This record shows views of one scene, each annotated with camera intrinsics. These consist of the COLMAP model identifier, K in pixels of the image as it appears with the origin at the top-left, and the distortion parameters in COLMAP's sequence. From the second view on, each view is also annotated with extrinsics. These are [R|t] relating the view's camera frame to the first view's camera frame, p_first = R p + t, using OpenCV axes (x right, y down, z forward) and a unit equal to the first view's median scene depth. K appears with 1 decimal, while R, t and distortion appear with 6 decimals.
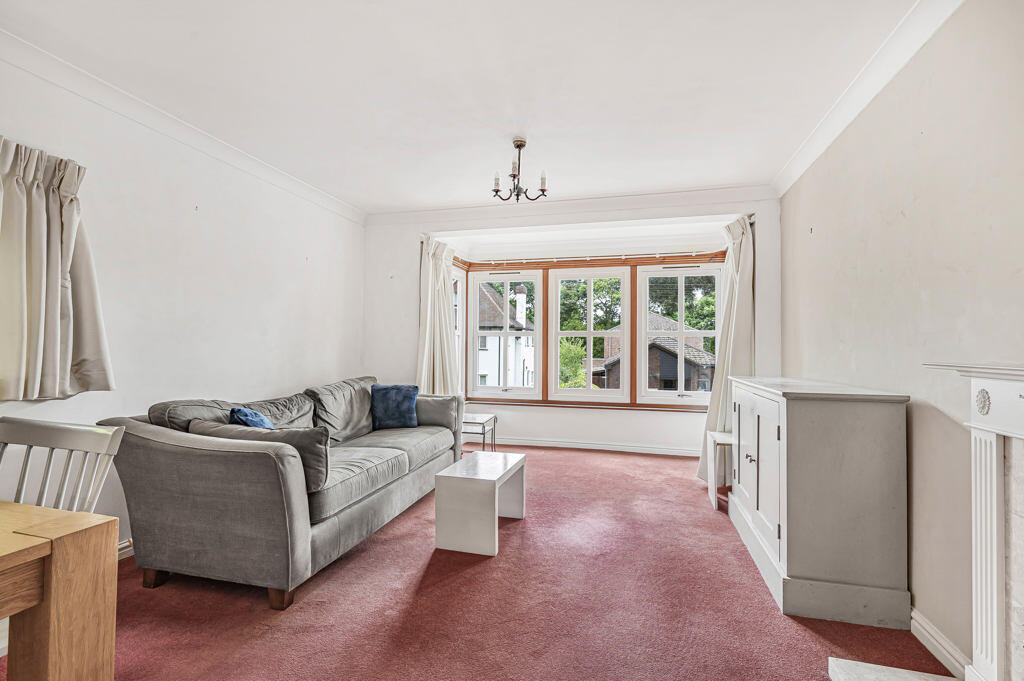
lens RADIAL K [[468.2, 0, 514.9], [0, 468.2, 342.0], [0, 0, 1]] dist [-0.000826, 0.000098]
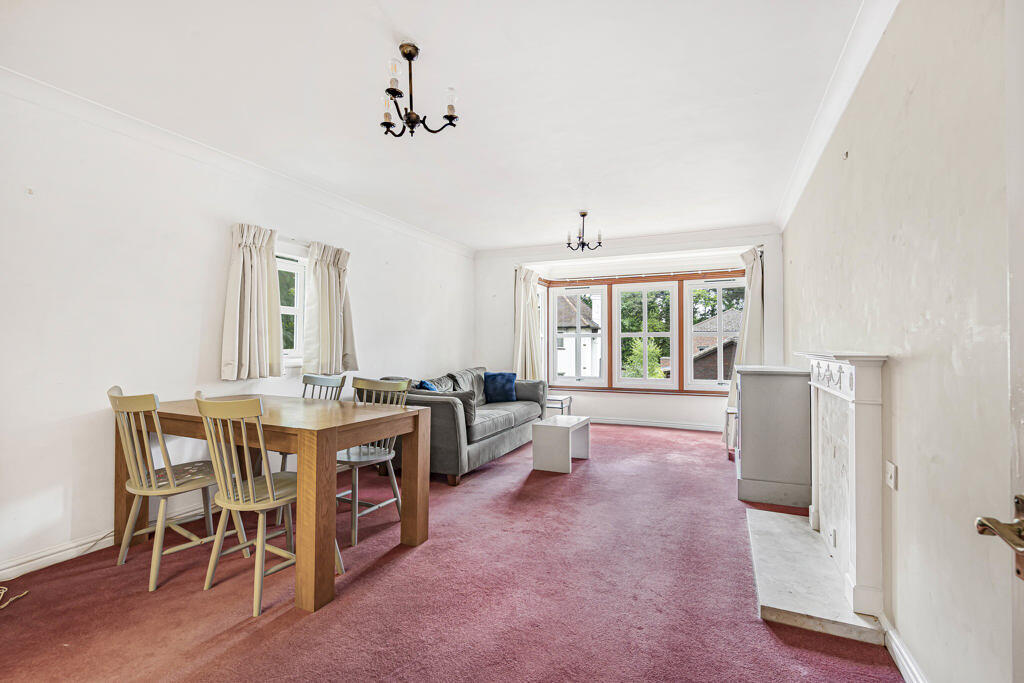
lens RADIAL K [[468.2, 0, 514.9], [0, 468.2, 343.0], [0, 0, 1]] dist [-0.000826, 0.000098]
pose [[0.986285, -0.008289, -0.164842, 0.028685], [0.008766, 0.999959, 0.002161, -0.002090], [0.164818, -0.003577, 0.986318, -0.429725]]
